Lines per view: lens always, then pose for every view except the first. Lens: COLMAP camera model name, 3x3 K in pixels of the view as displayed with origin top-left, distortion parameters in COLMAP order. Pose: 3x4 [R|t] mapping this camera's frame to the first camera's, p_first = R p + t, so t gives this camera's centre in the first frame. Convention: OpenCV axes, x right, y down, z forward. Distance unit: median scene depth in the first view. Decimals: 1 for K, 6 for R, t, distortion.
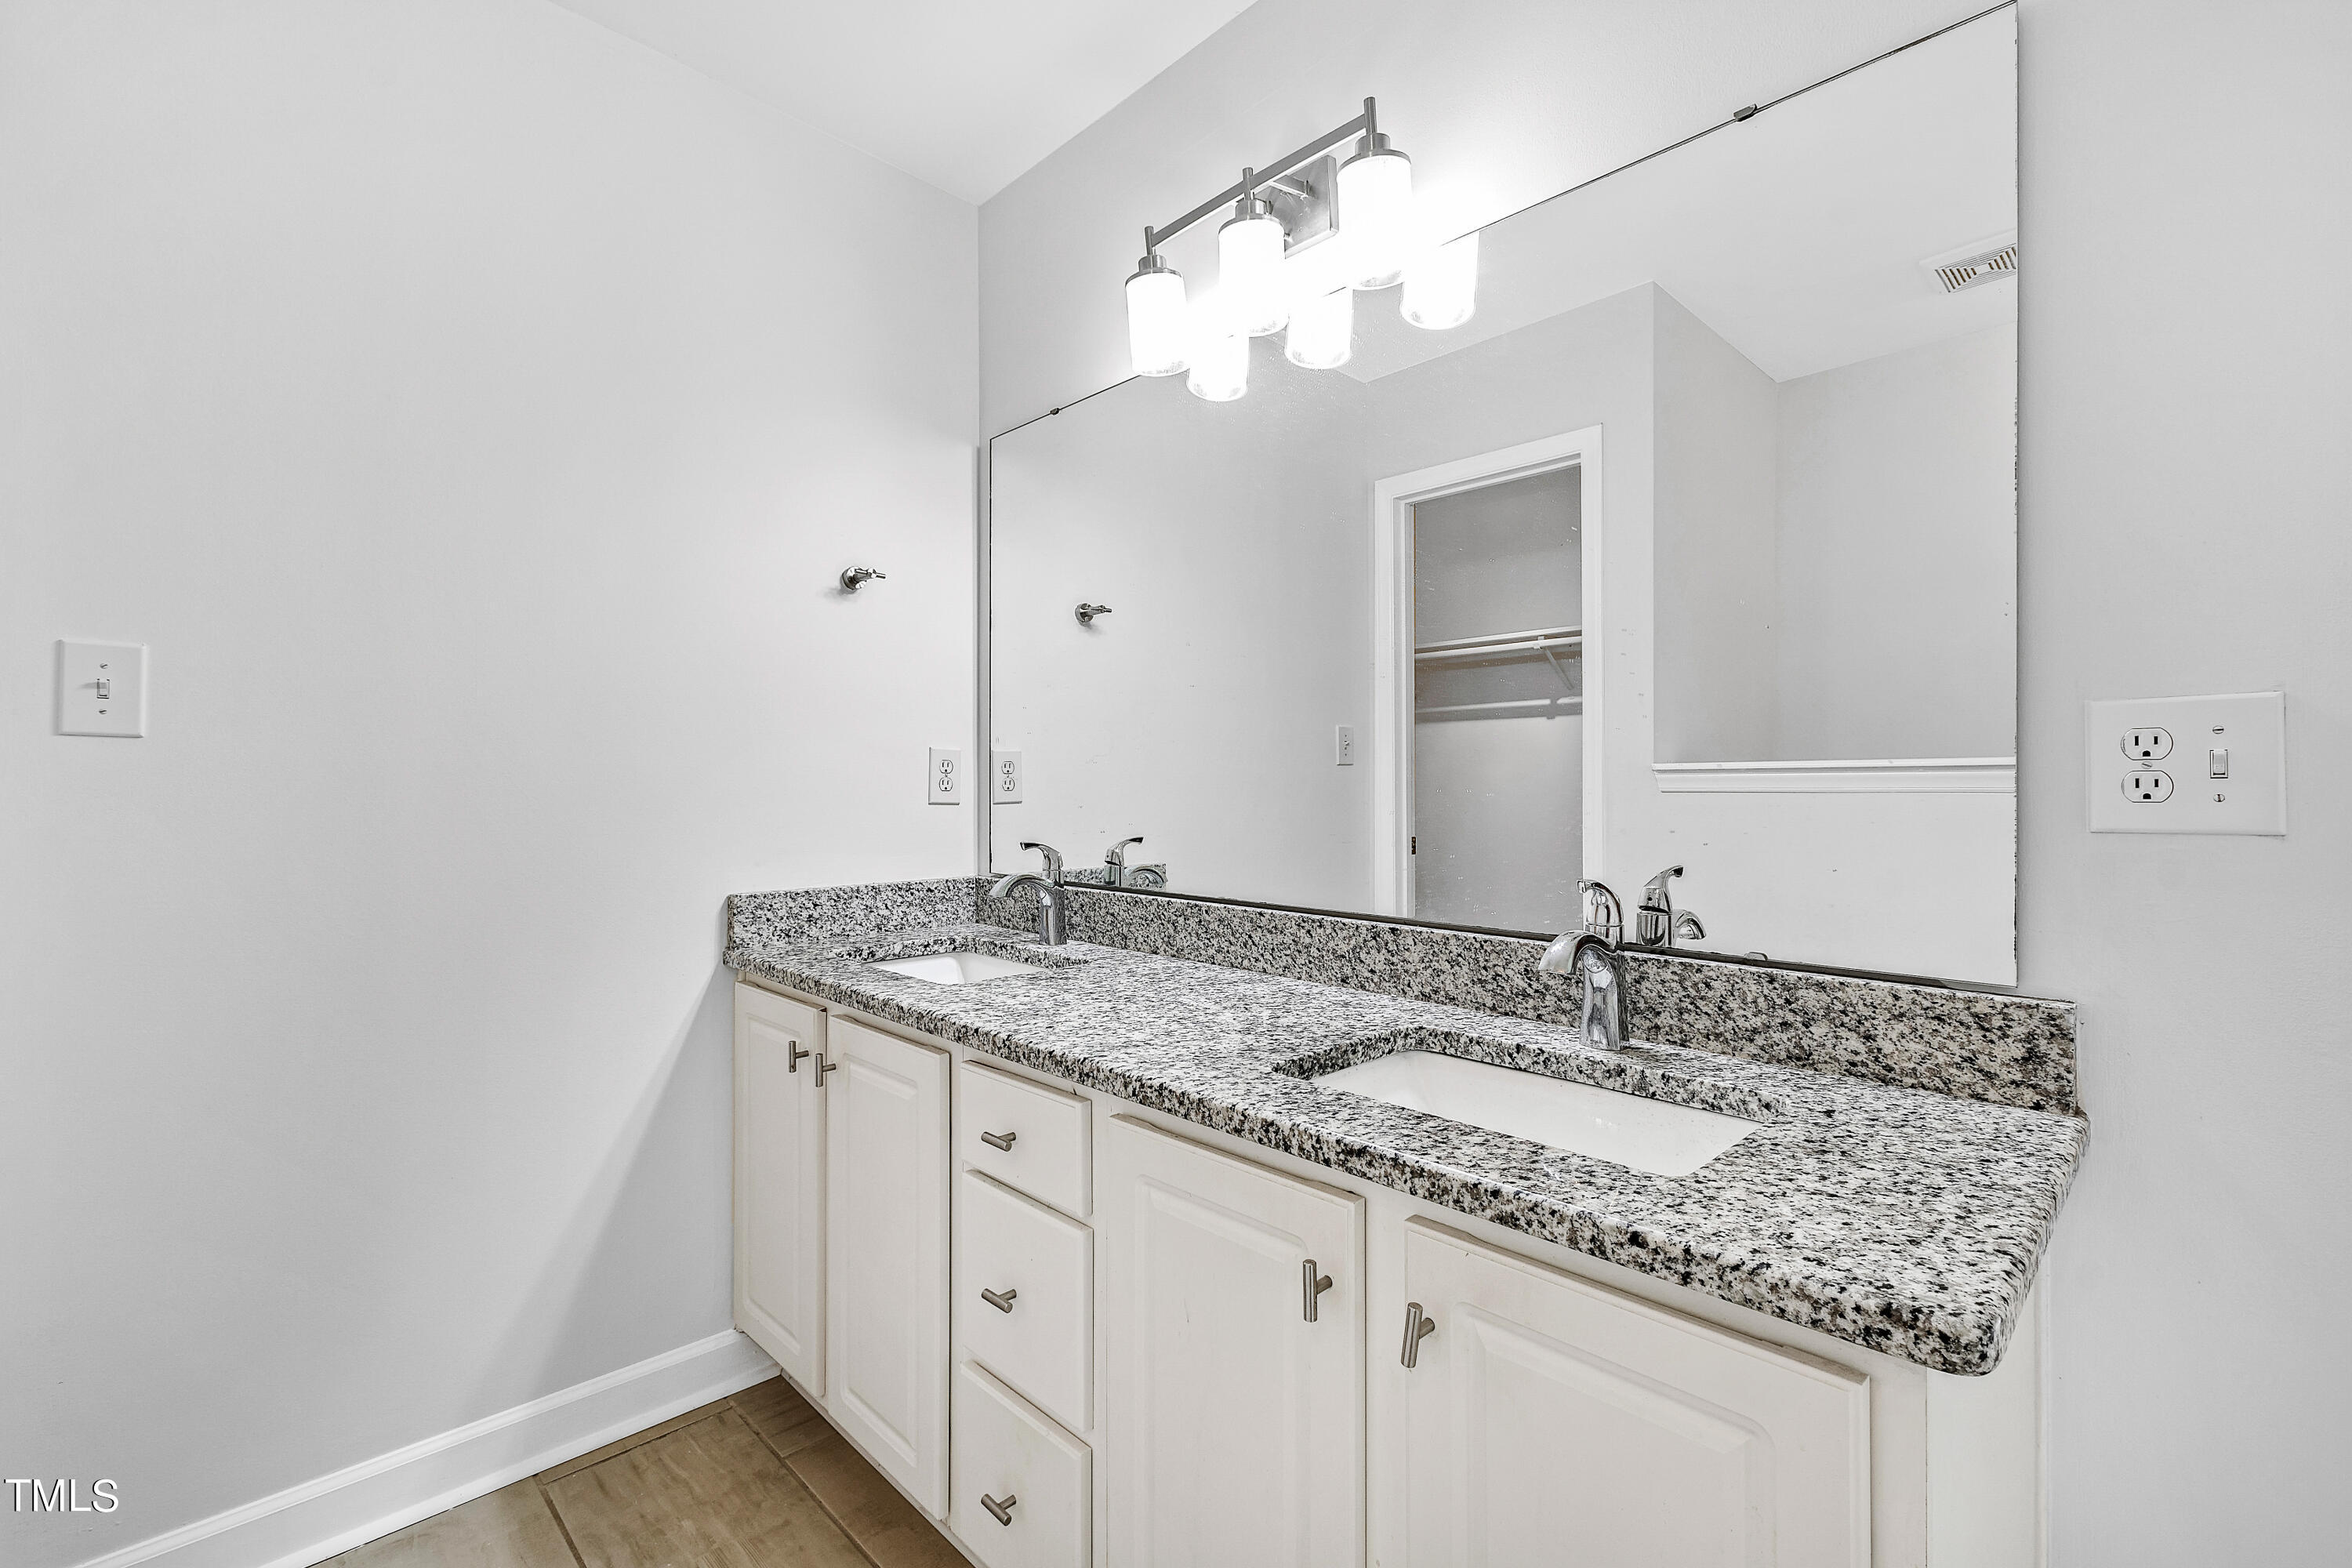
lens RADIAL K [[1036.7, 0, 1172.4], [0, 1036.7, 782.7], [0, 0, 1]] dist [0.005540, -0.003573]
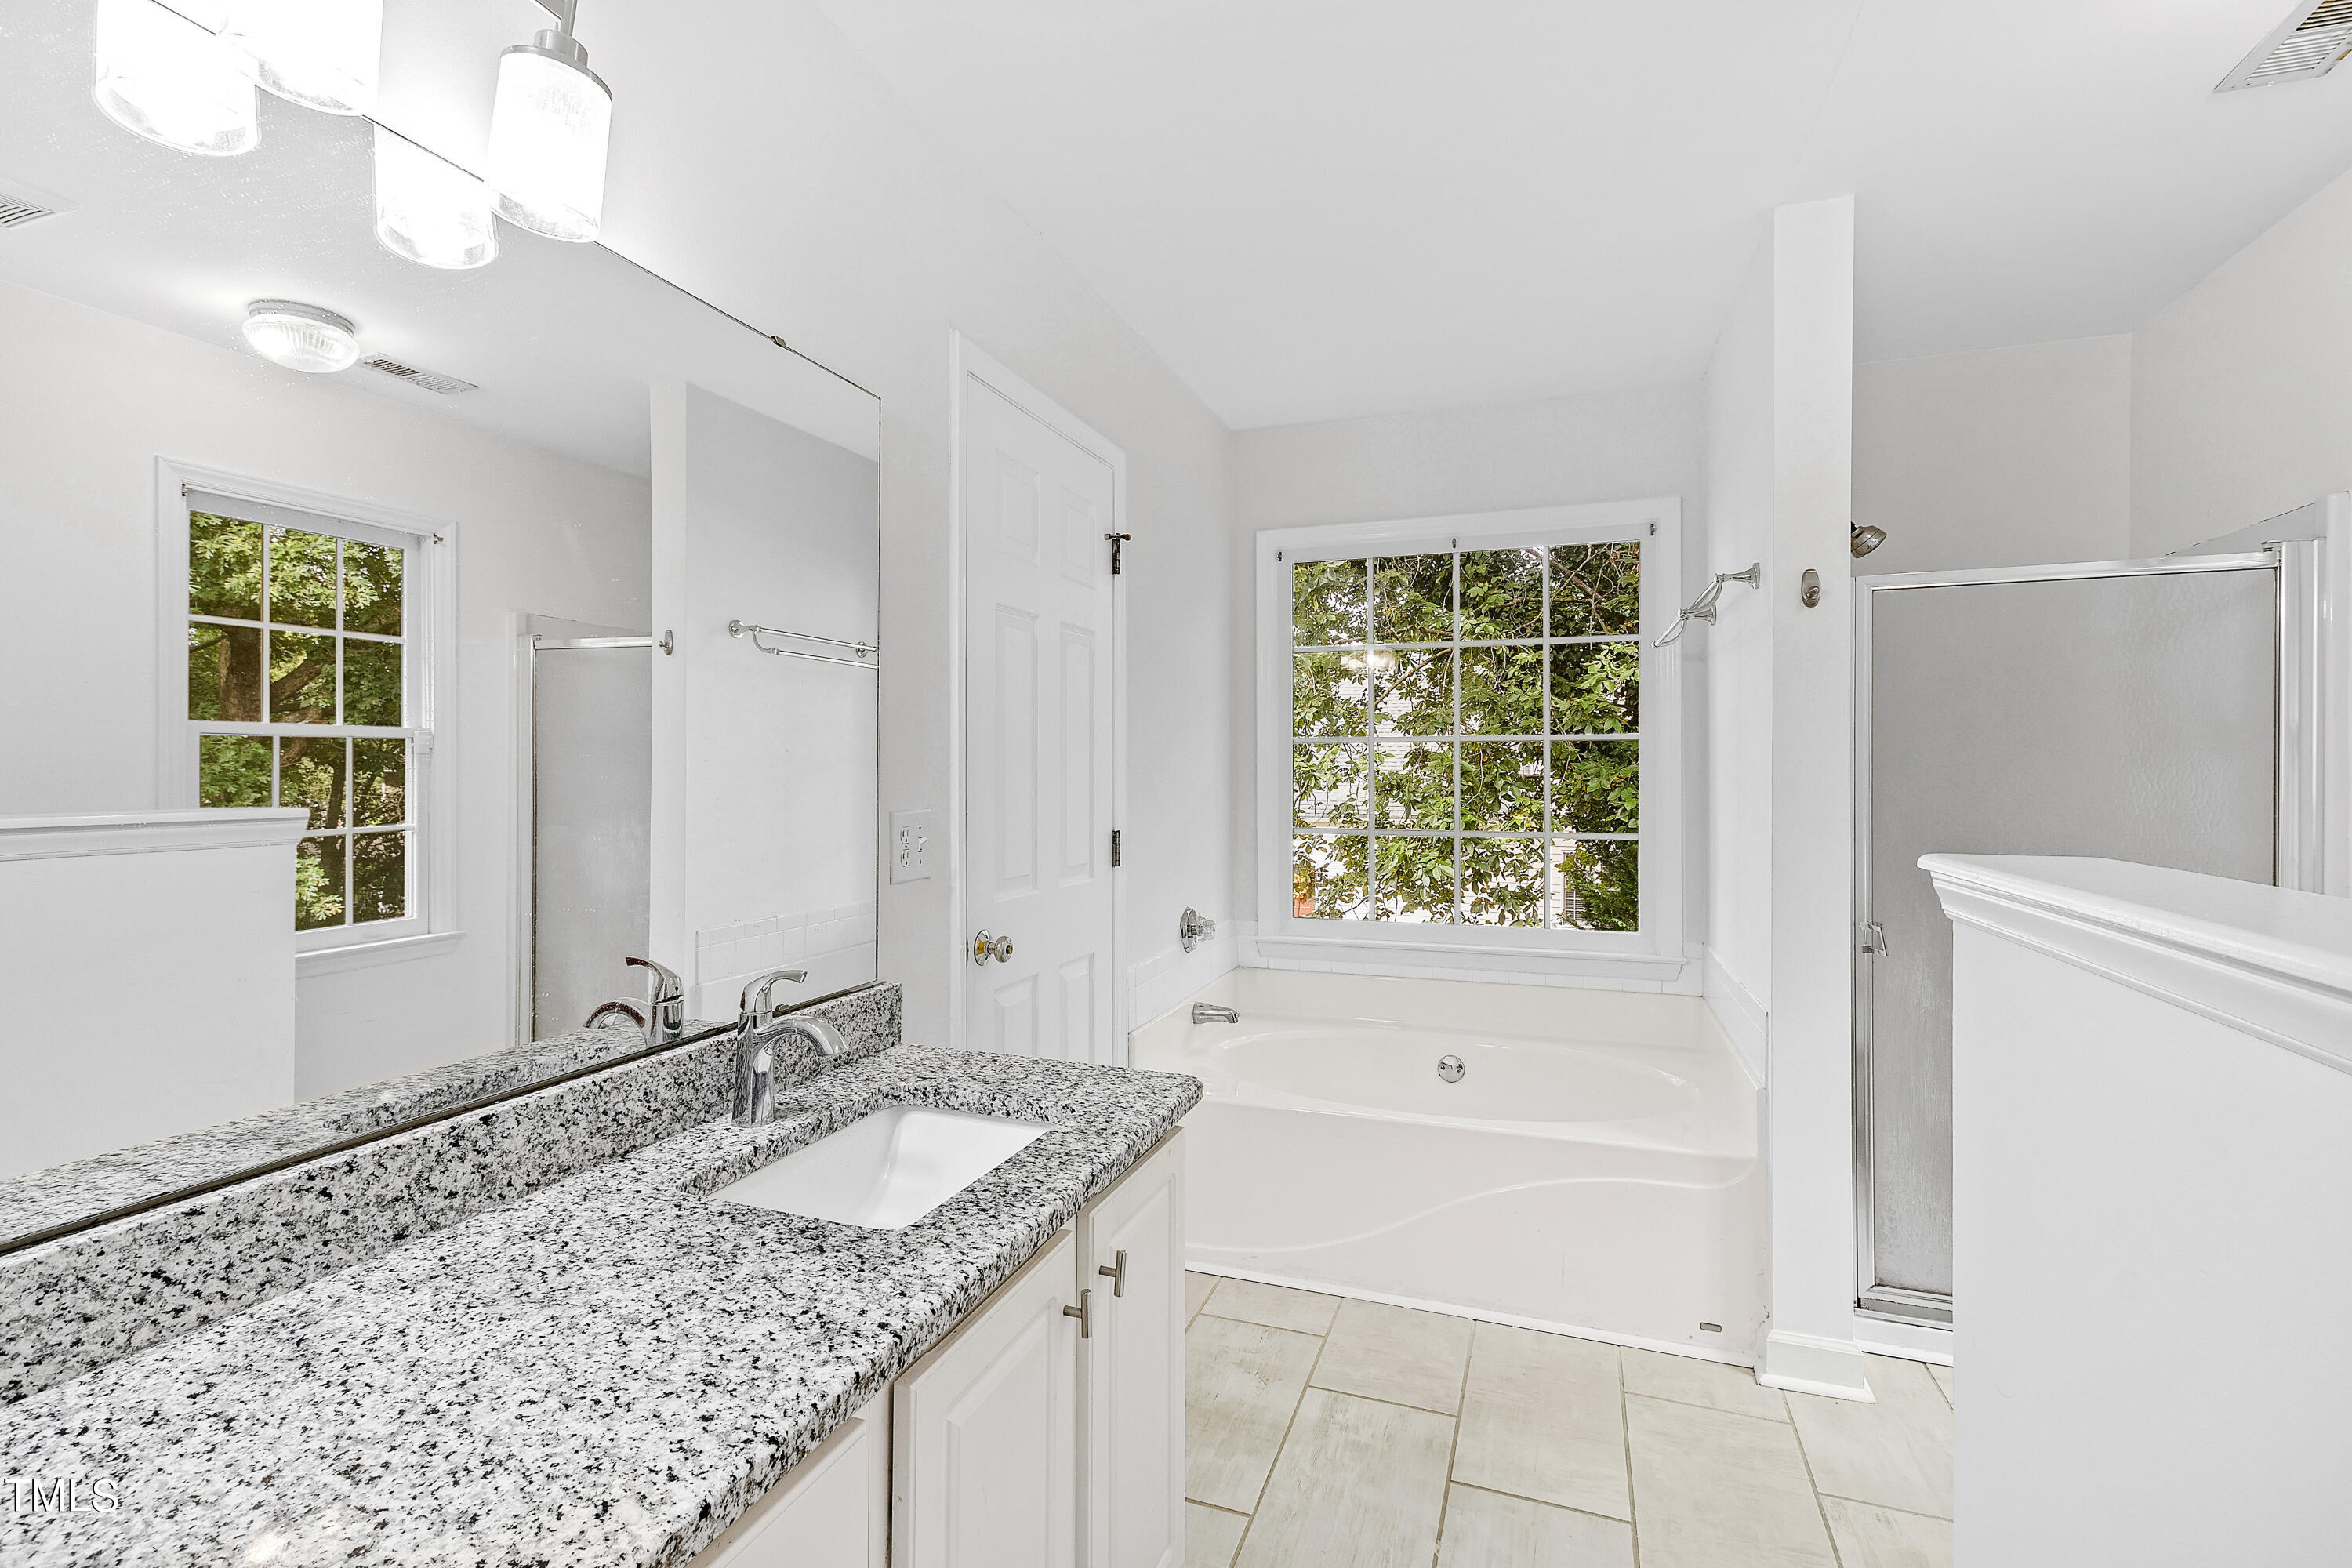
lens RADIAL K [[1036.7, 0, 1175.8], [0, 1036.7, 774.8], [0, 0, 1]] dist [0.005540, -0.003573]
pose [[-0.427004, -0.002481, 0.904246, -0.705794], [-0.005205, 0.999986, 0.000285, -0.107761], [-0.904235, -0.004585, -0.427011, 0.978016]]
